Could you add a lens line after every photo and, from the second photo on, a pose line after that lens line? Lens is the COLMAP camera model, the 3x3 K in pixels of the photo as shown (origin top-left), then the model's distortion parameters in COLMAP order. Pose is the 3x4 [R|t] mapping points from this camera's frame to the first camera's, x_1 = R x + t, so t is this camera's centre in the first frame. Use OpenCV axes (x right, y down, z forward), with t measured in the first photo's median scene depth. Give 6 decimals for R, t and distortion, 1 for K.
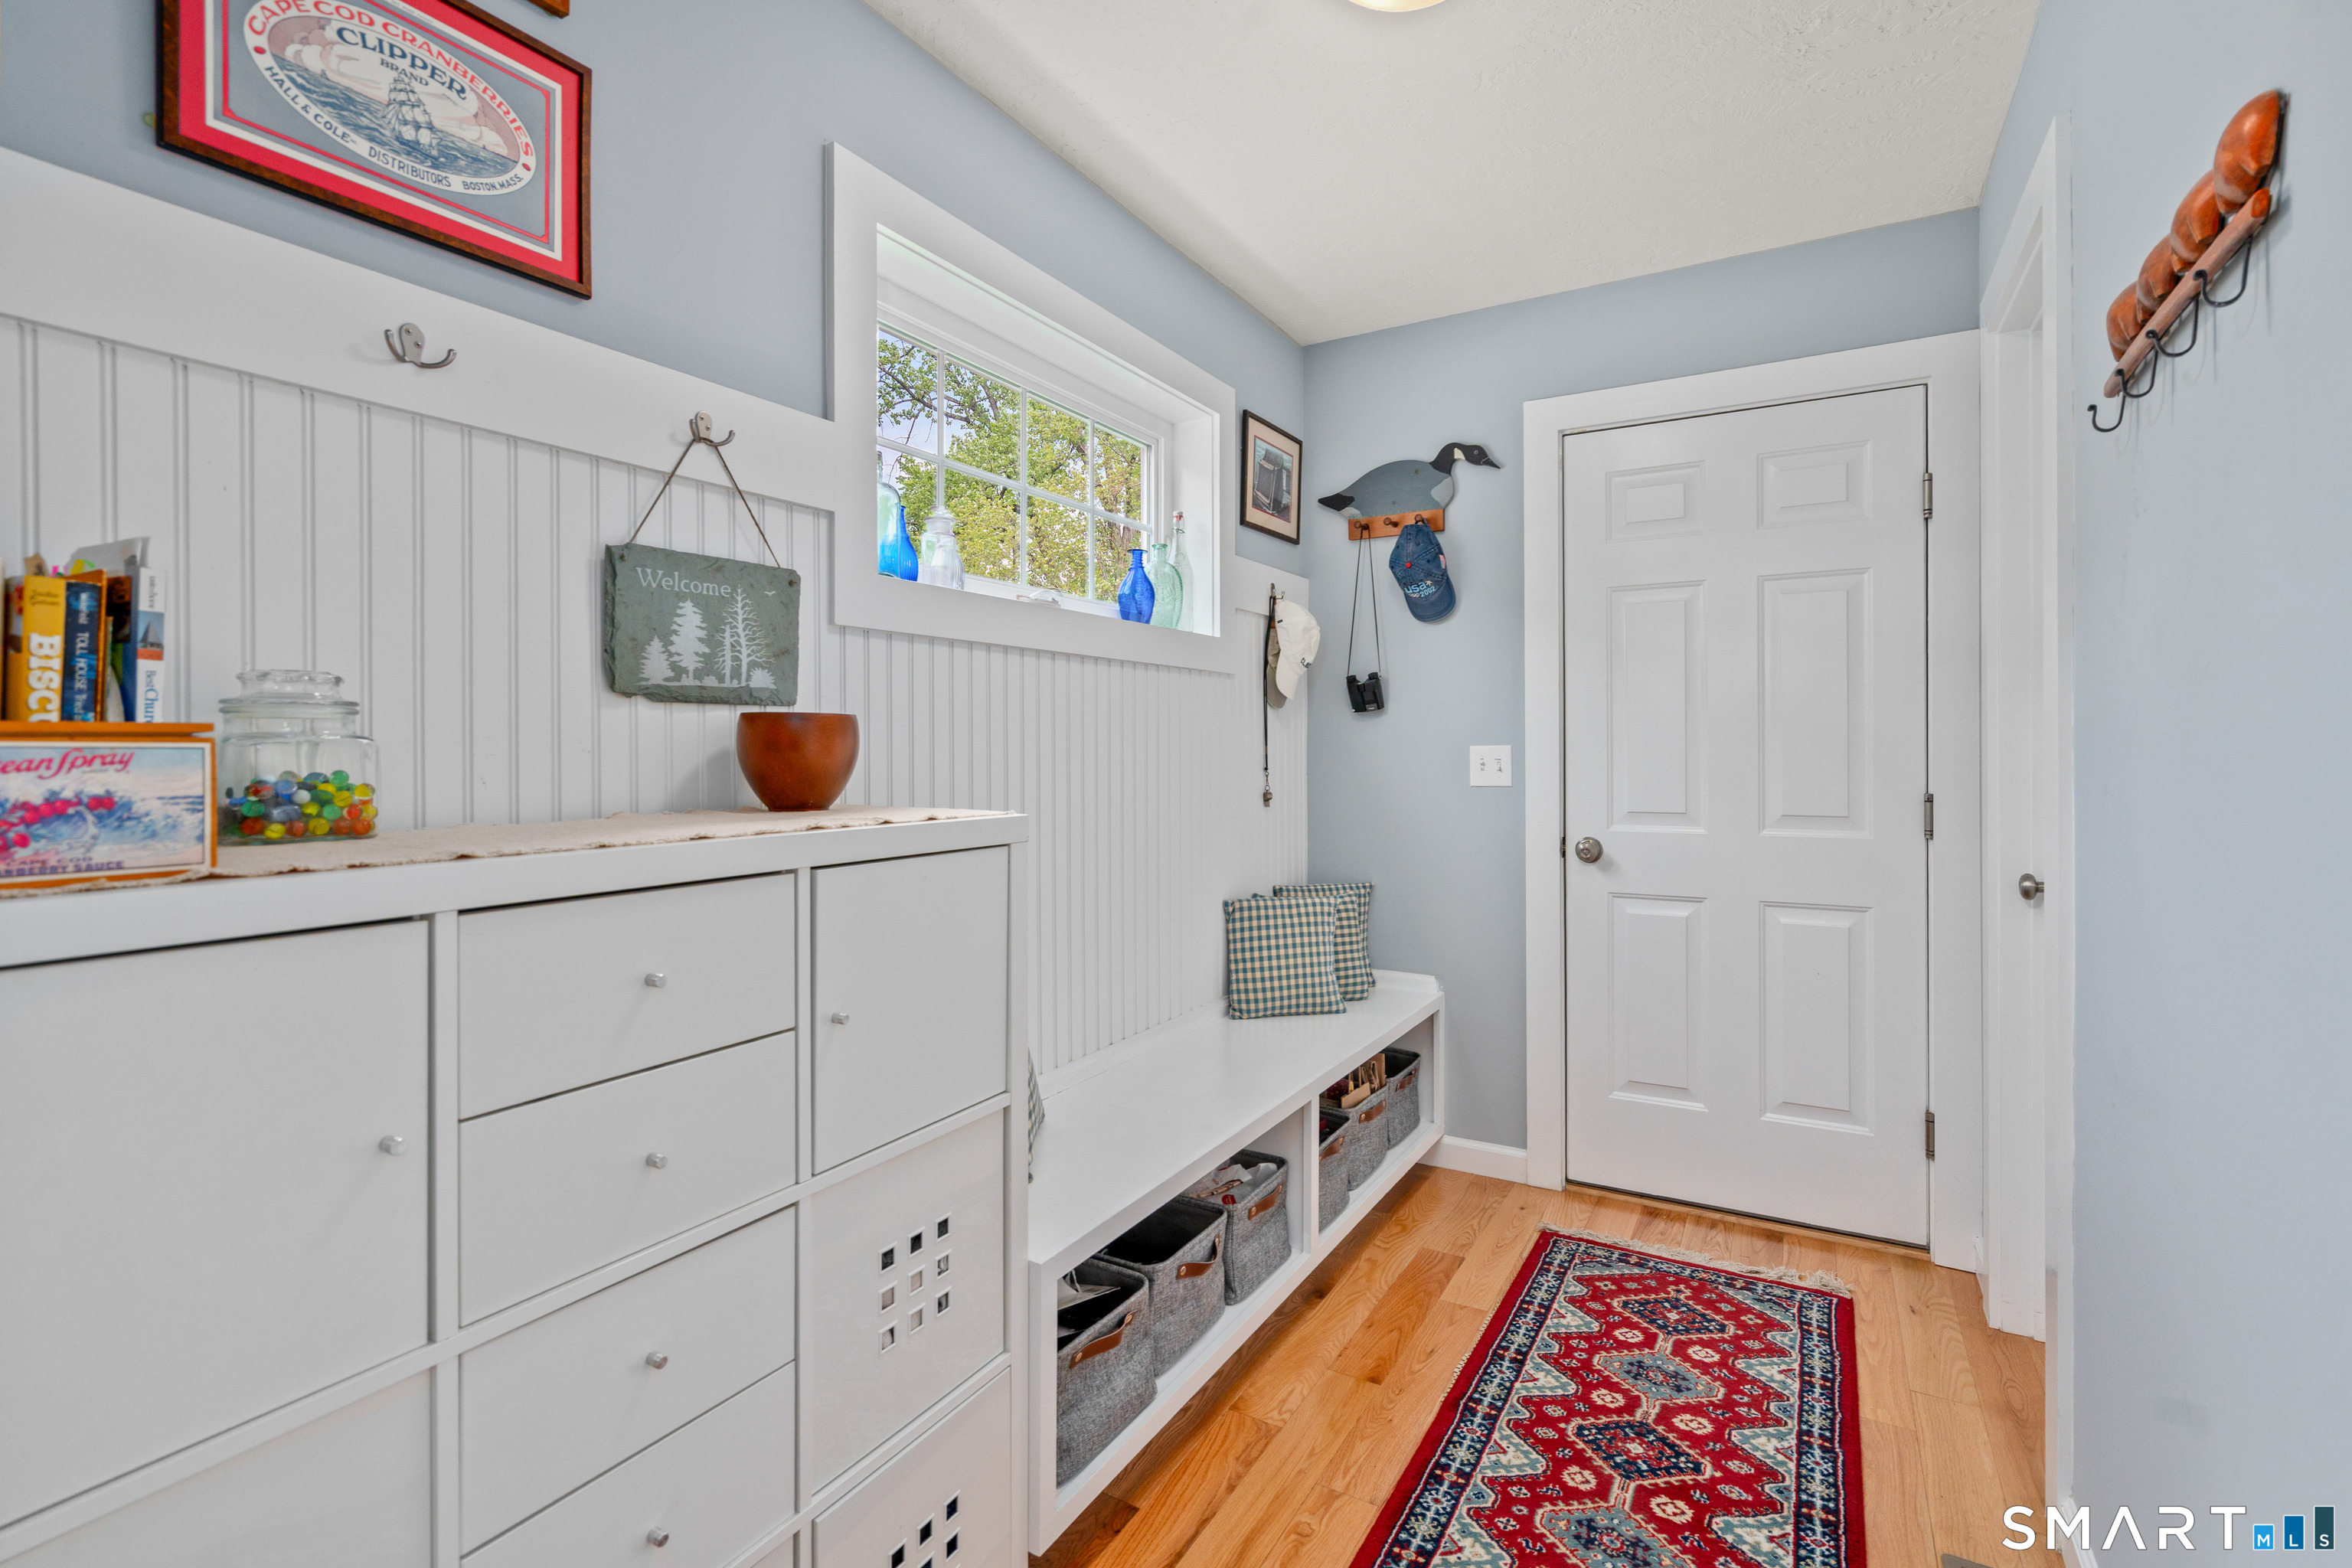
lens RADIAL K [[1078.1, 0, 1177.6], [0, 1078.1, 743.0], [0, 0, 1]] dist [-0.003645, 0.001905]
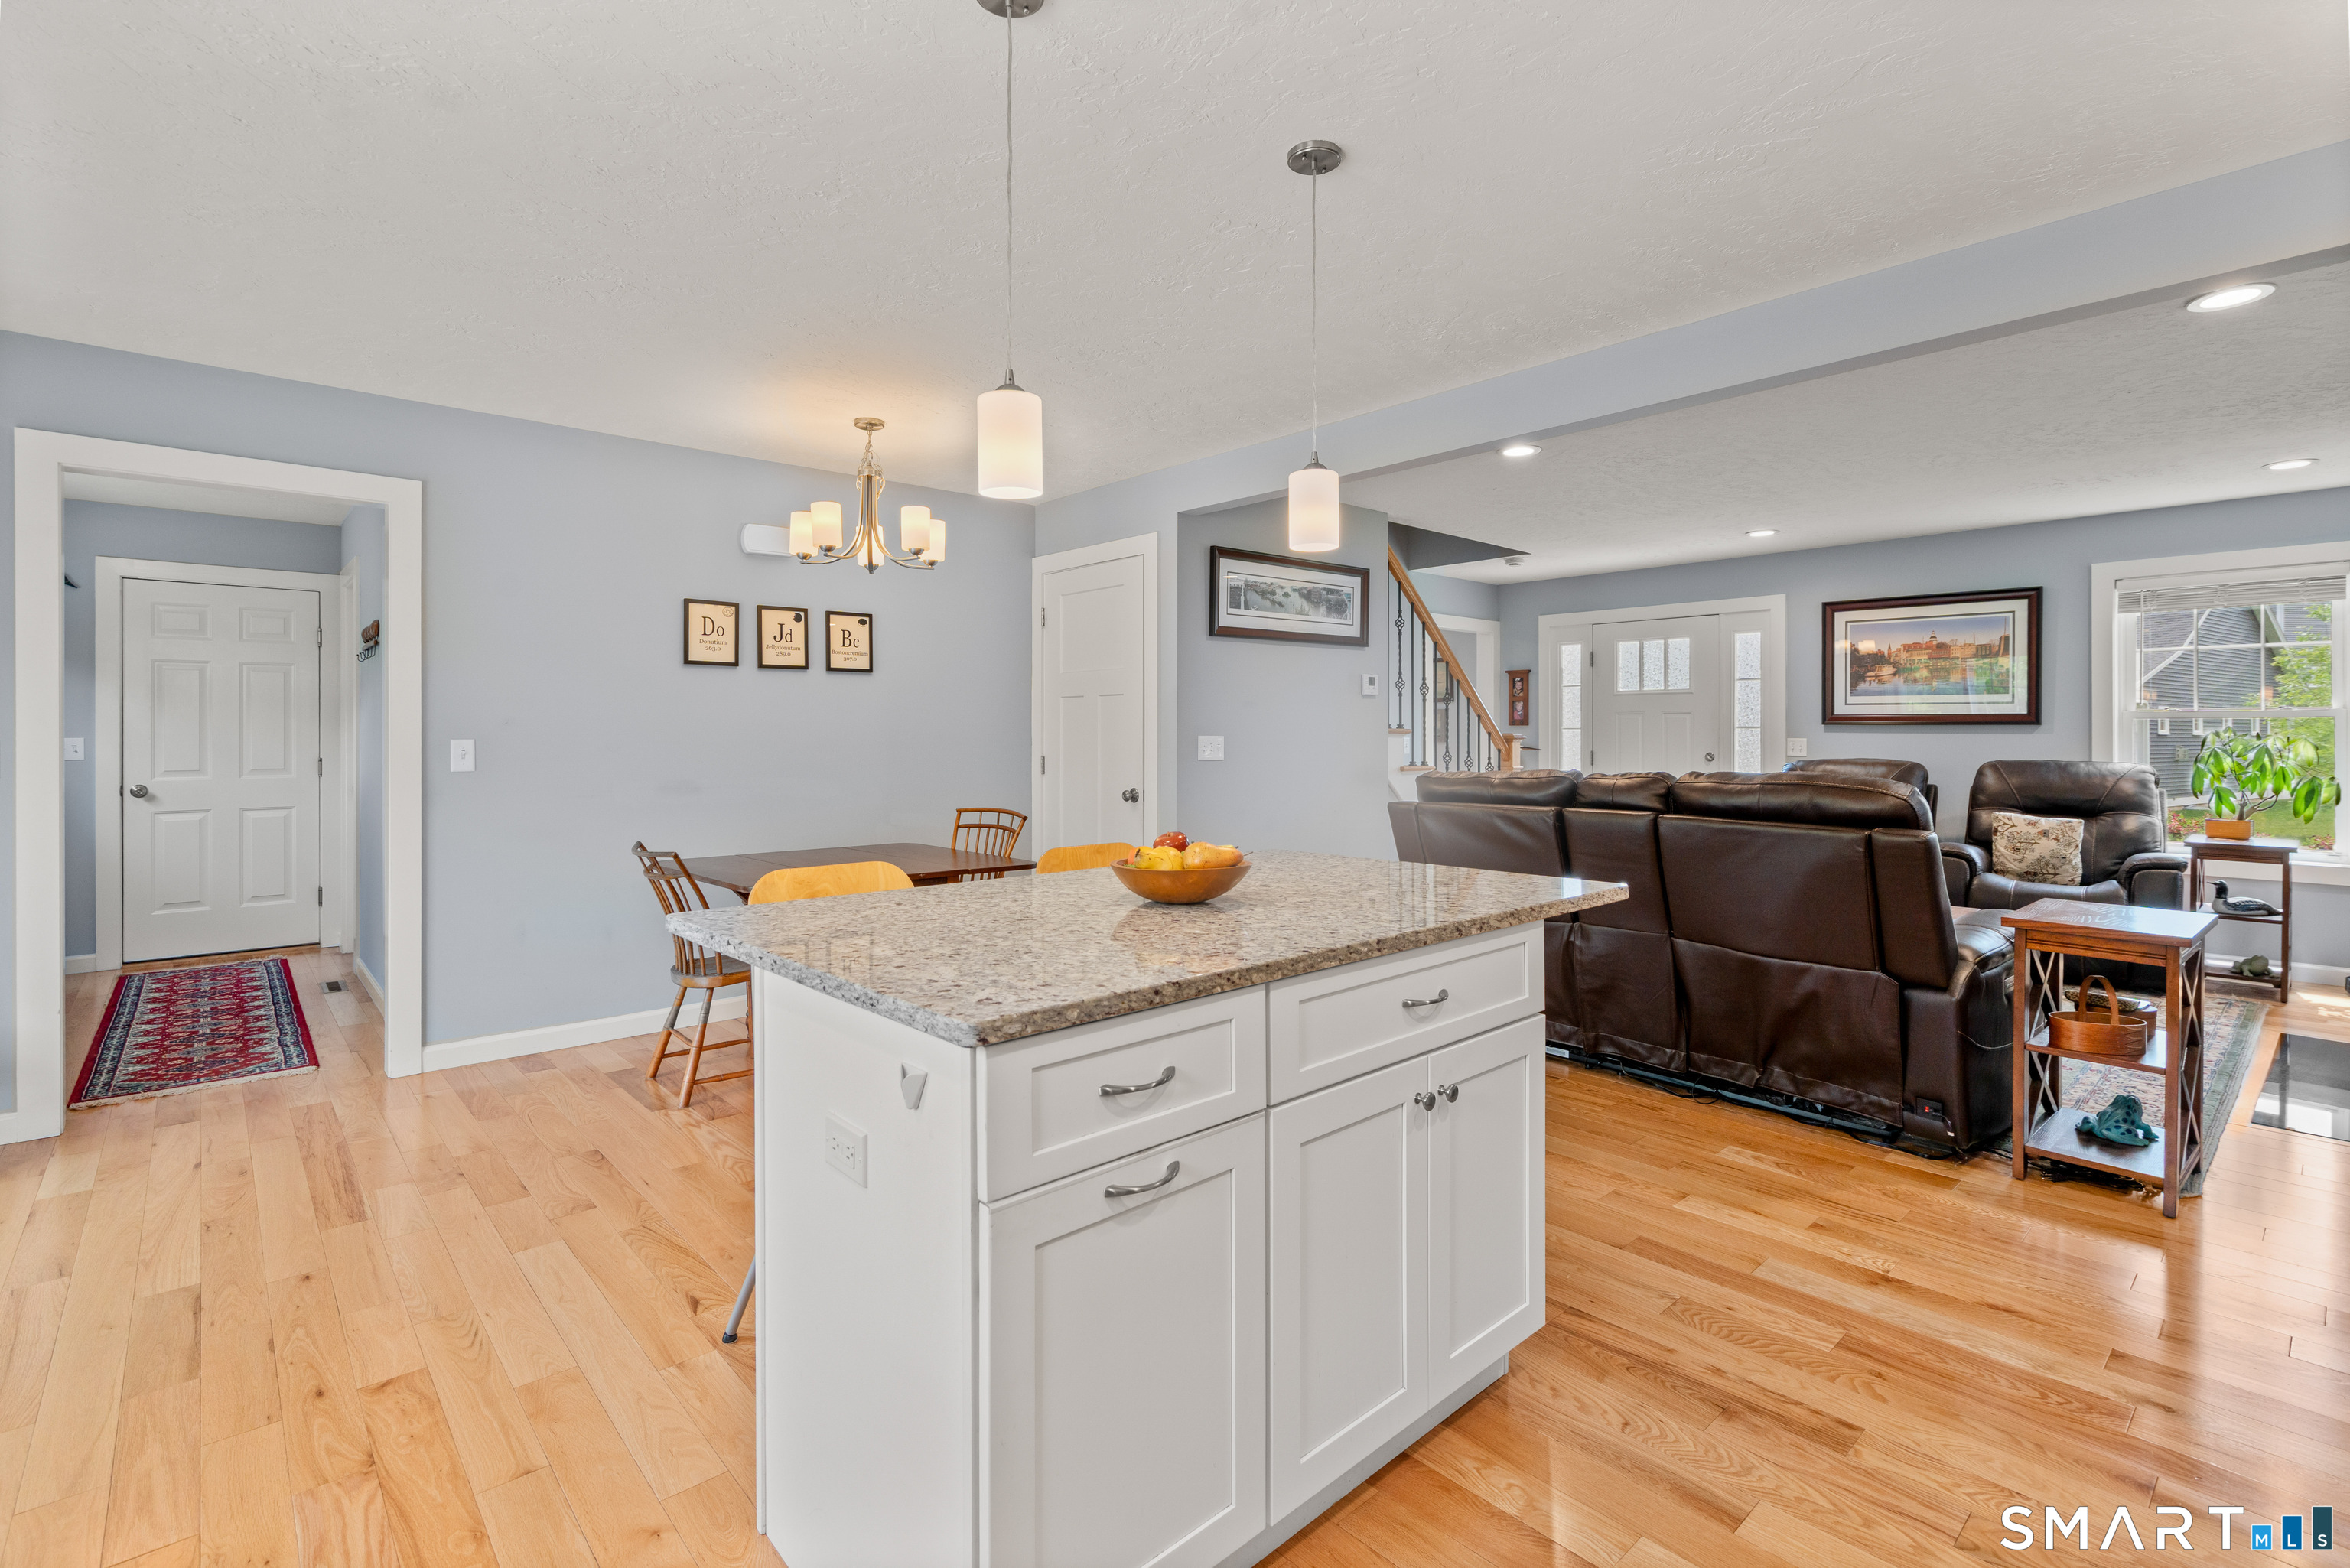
lens RADIAL K [[1077.1, 0, 1171.0], [0, 1077.1, 736.2], [0, 0, 1]] dist [-0.003645, 0.001905]
pose [[0.300573, 0.002031, 0.953757, -1.940936], [-0.004501, 0.999990, -0.000711, -0.016847], [-0.953748, -0.004079, 0.300579, -2.910558]]
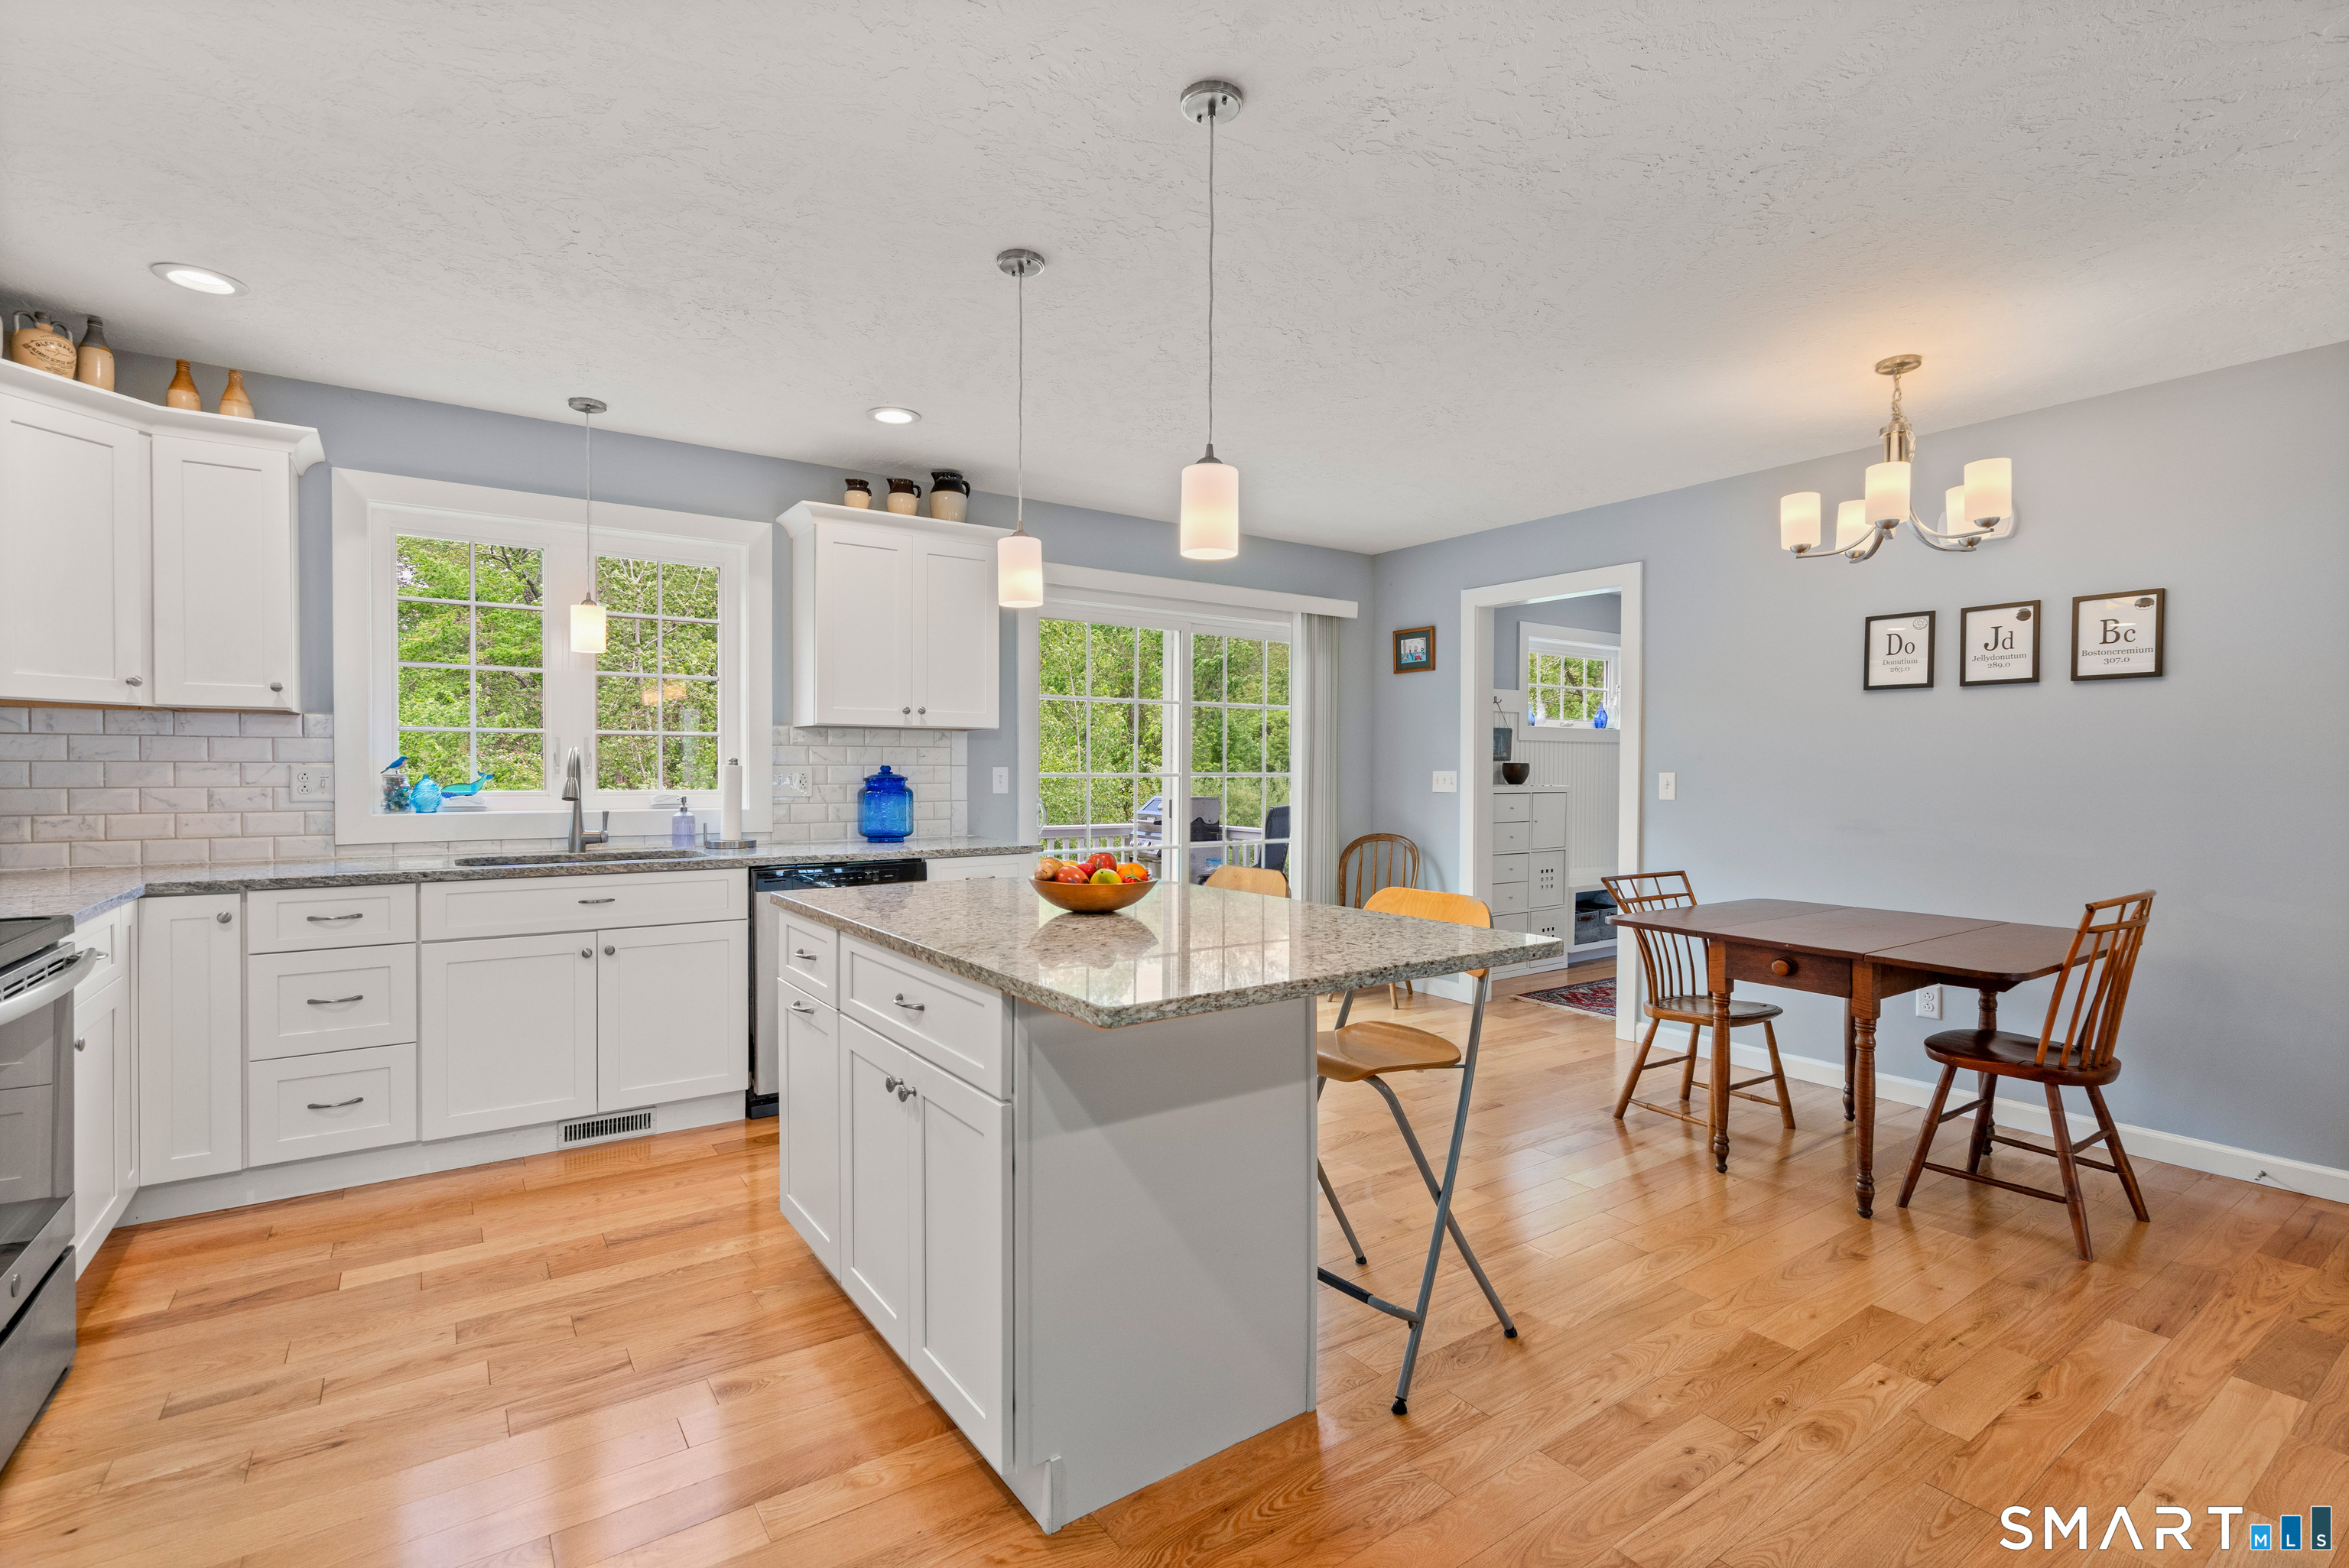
lens RADIAL K [[1076.6, 0, 1185.2], [0, 1076.6, 784.6], [0, 0, 1]] dist [-0.003645, 0.001905]
pose [[0.912219, 0.014084, -0.409460, 0.244142], [-0.005996, 0.999761, 0.021030, -0.026507], [0.409658, -0.016728, 0.912086, -3.948049]]
